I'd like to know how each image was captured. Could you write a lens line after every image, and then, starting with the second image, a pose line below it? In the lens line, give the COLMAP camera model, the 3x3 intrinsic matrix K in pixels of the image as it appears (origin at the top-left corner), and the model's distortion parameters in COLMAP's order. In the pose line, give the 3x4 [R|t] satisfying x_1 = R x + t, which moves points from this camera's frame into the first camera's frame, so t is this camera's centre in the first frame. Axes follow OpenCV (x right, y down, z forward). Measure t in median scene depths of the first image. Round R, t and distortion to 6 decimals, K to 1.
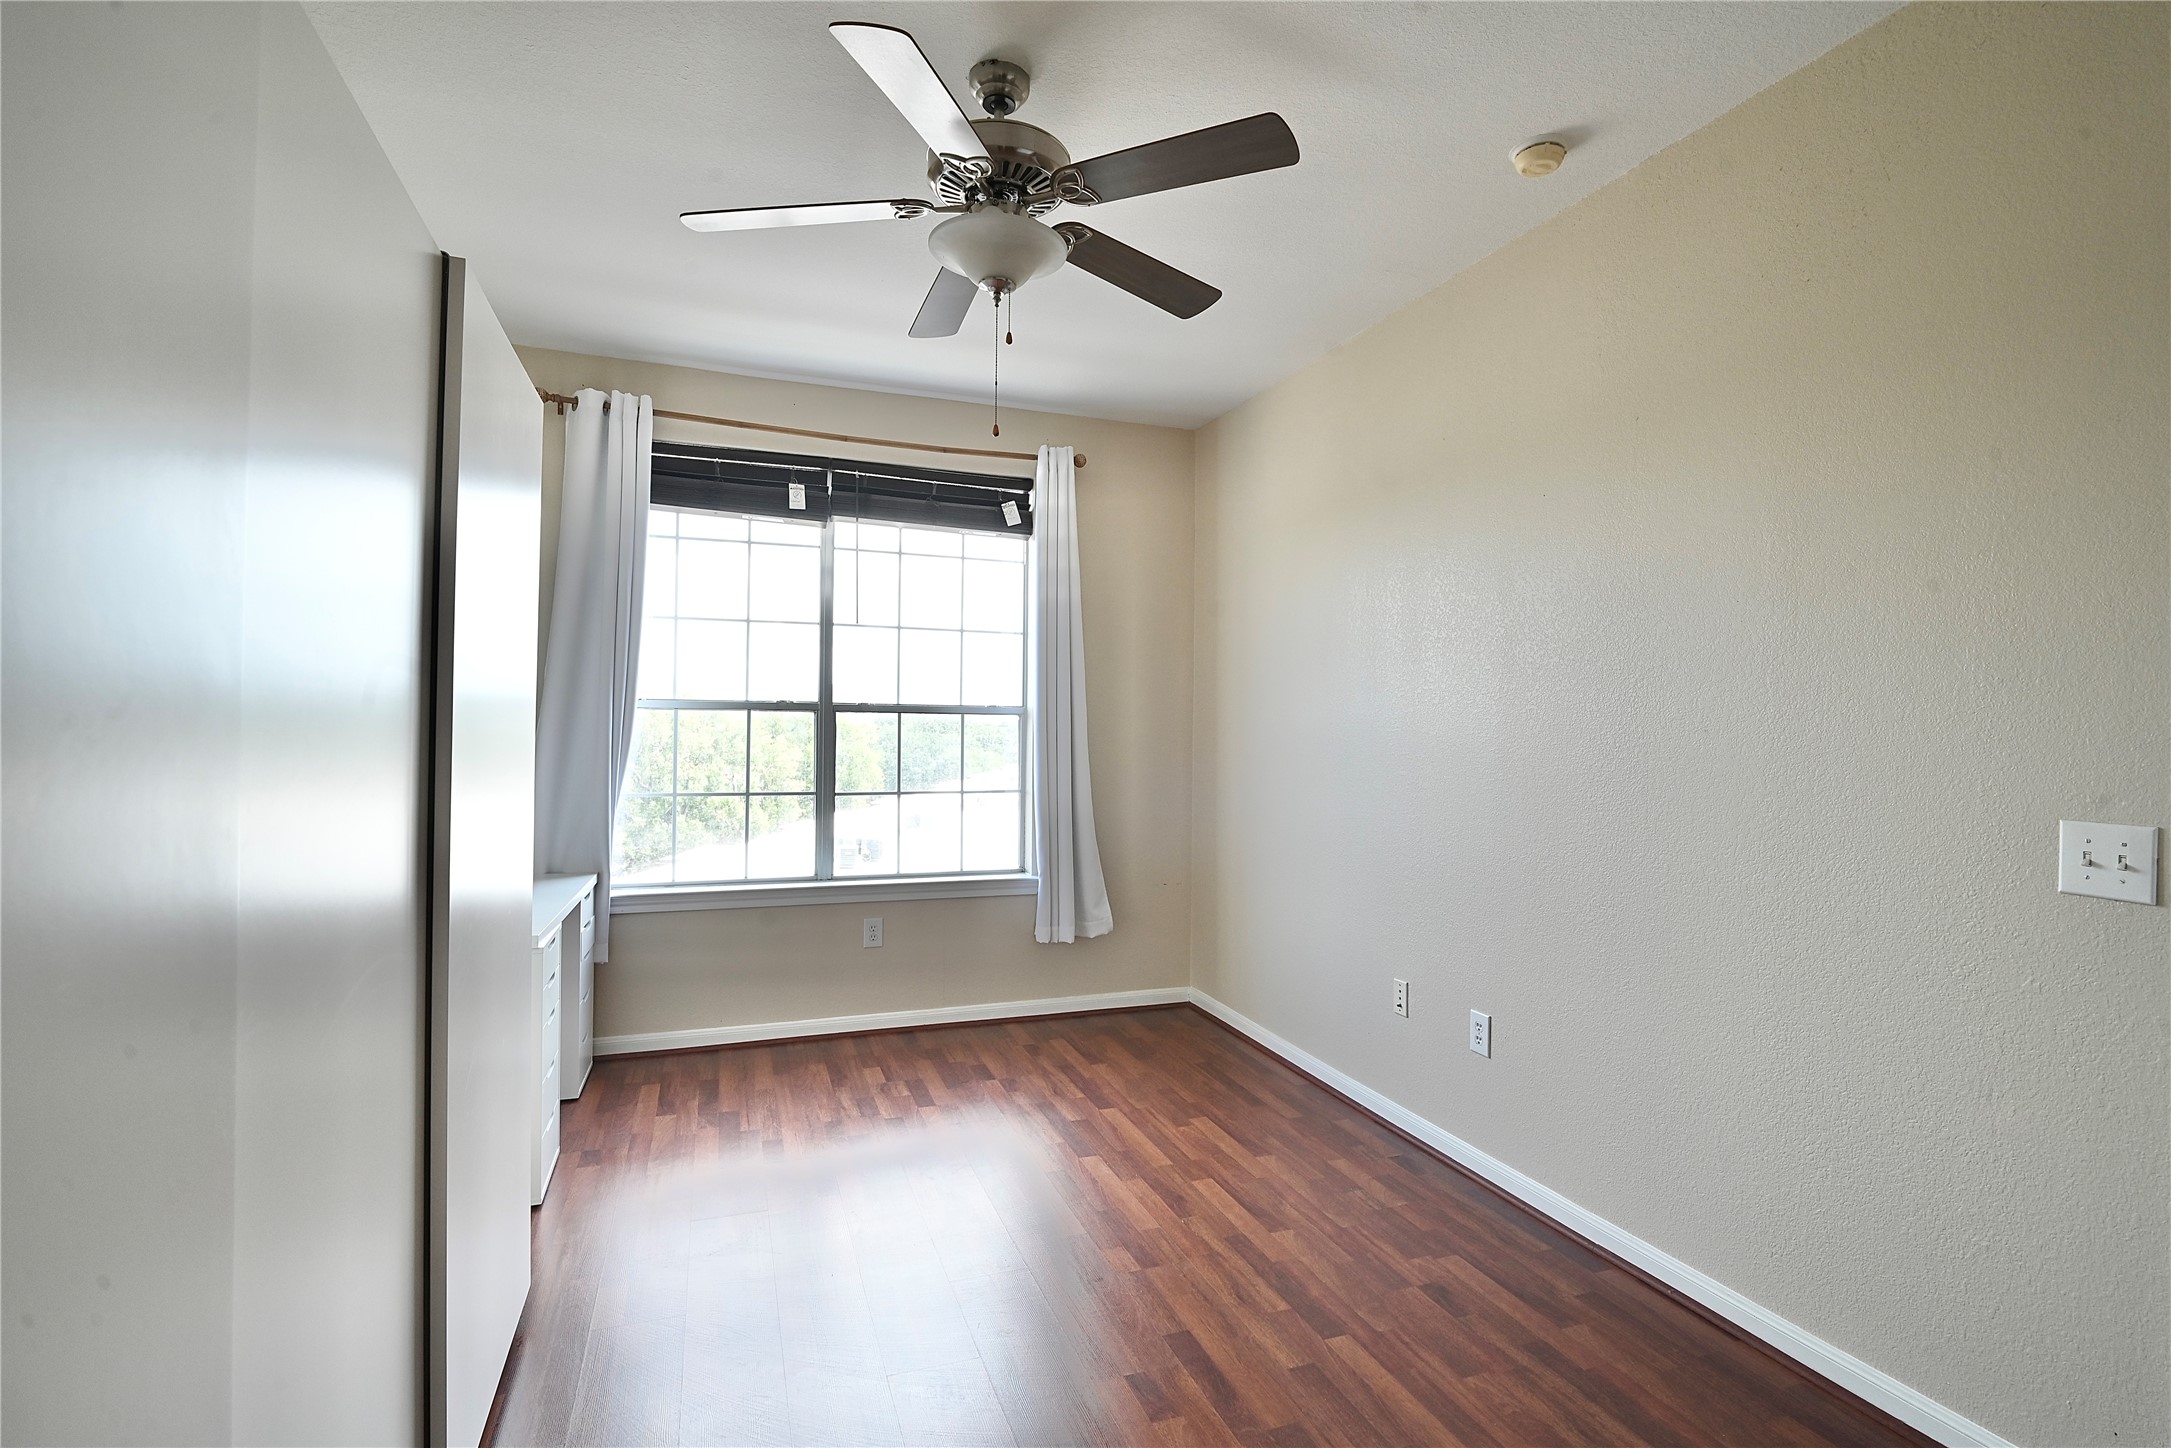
lens RADIAL K [[979.6, 0, 1079.6], [0, 979.6, 714.7], [0, 0, 1]] dist [-0.007220, -0.000754]
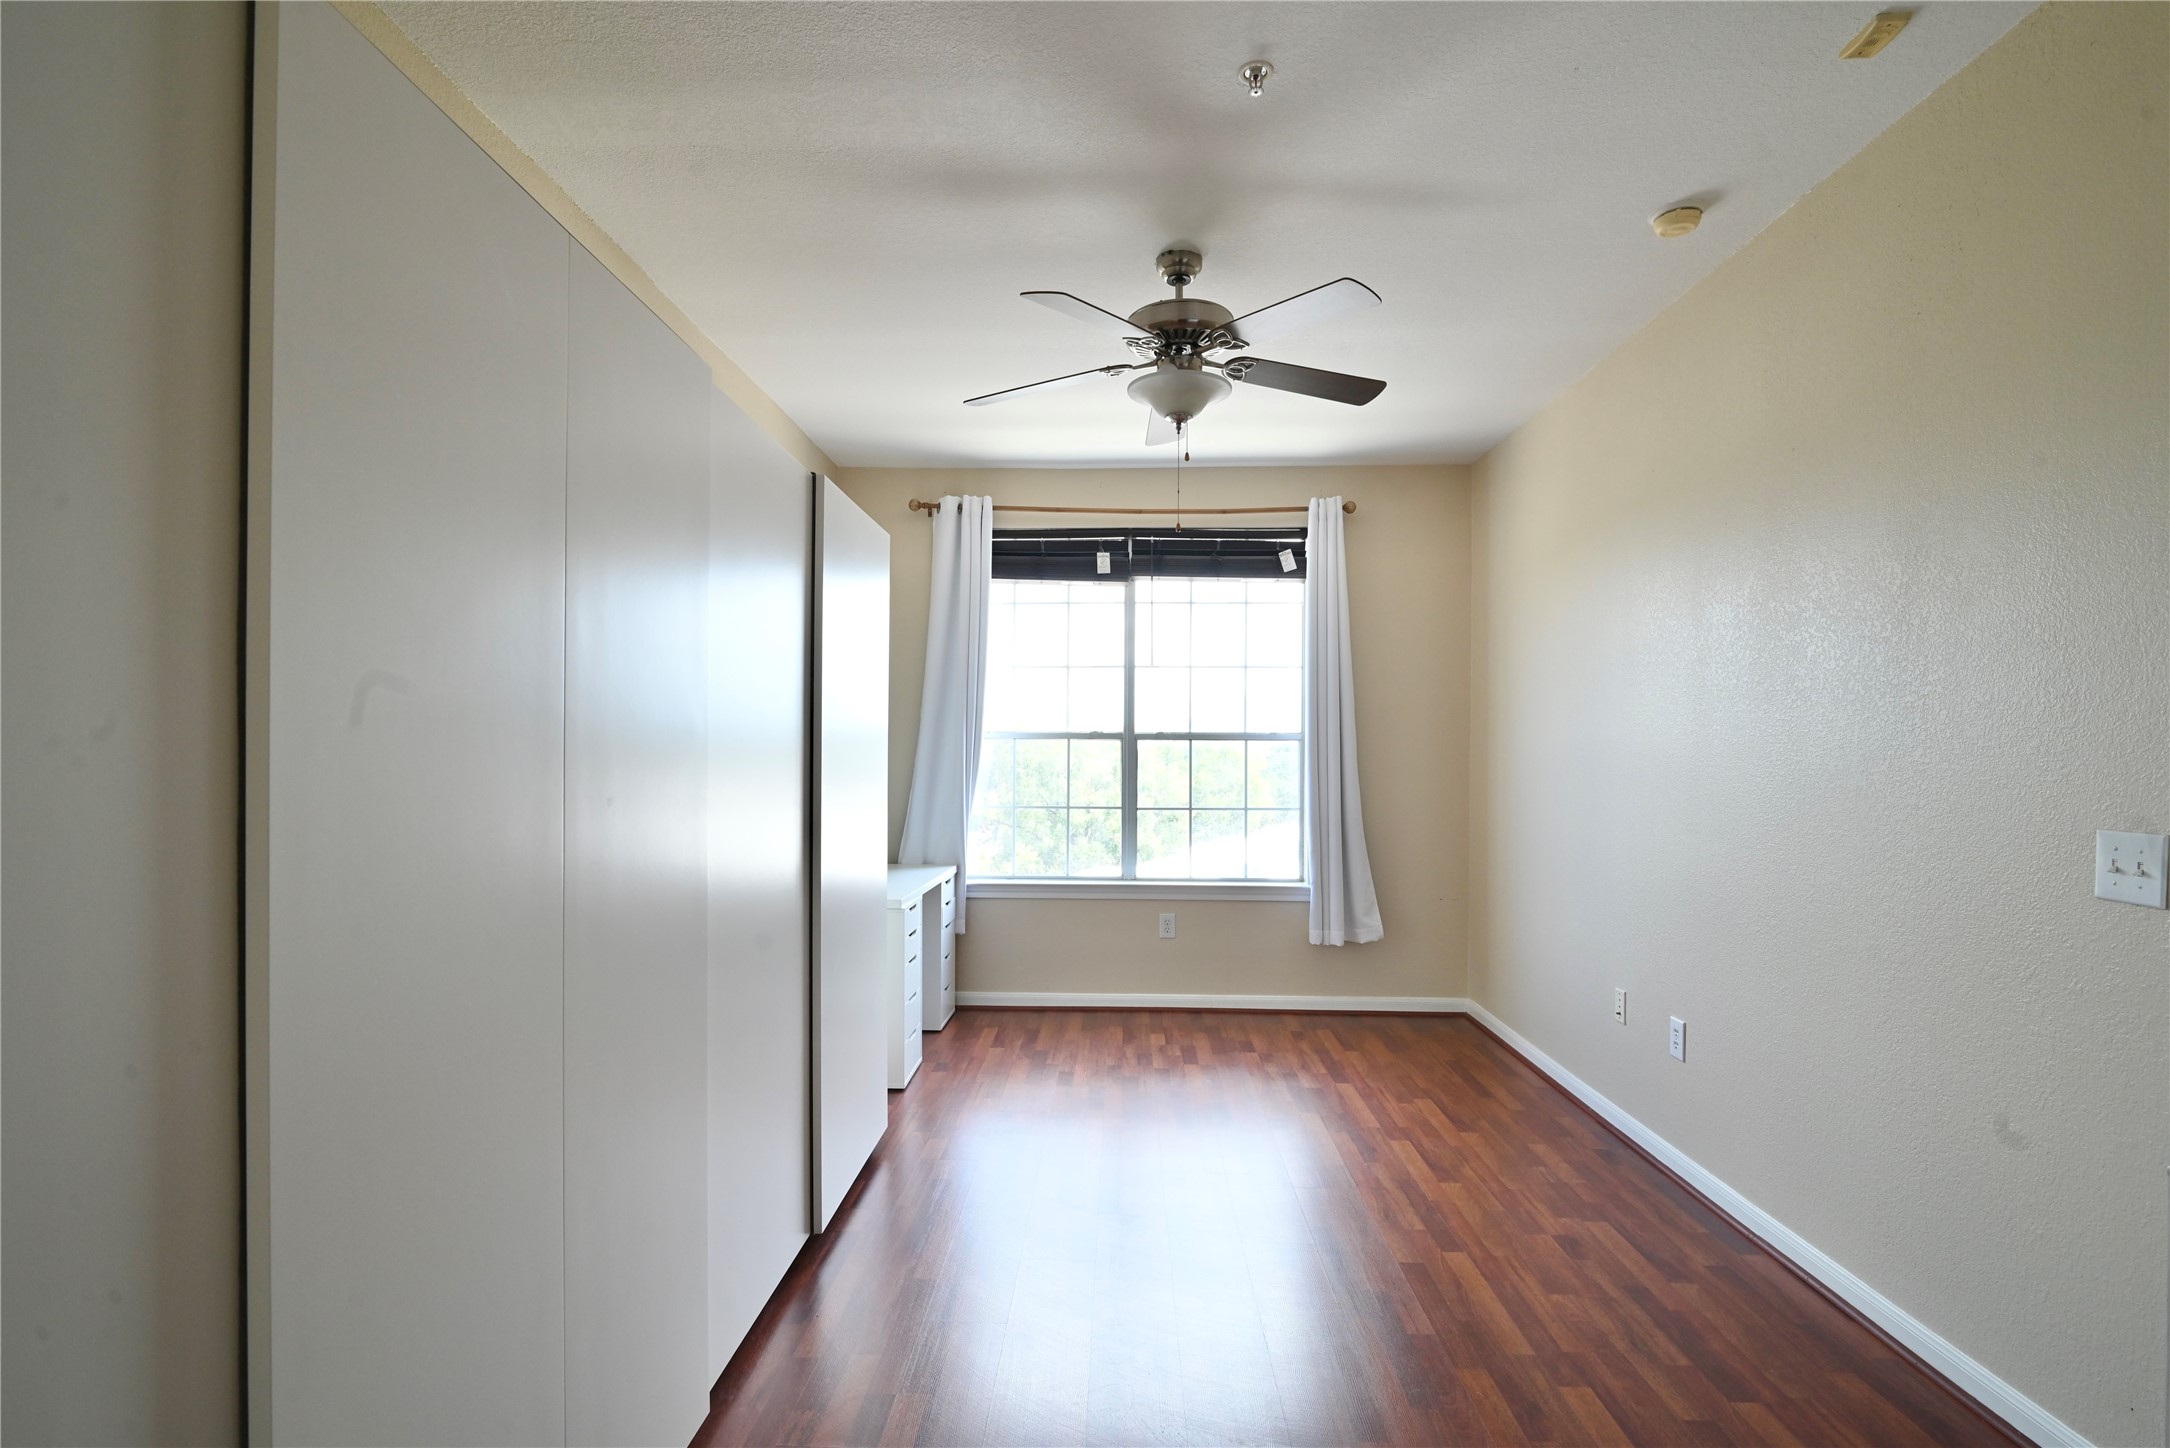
lens RADIAL K [[1012.4, 0, 1088.5], [0, 1012.4, 741.2], [0, 0, 1]] dist [-0.010091, -0.000895]
pose [[0.924770, -0.012093, -0.380334, 0.192064], [0.011921, 0.999925, -0.002809, 0.001658], [0.380340, -0.001936, 0.924845, -0.191453]]
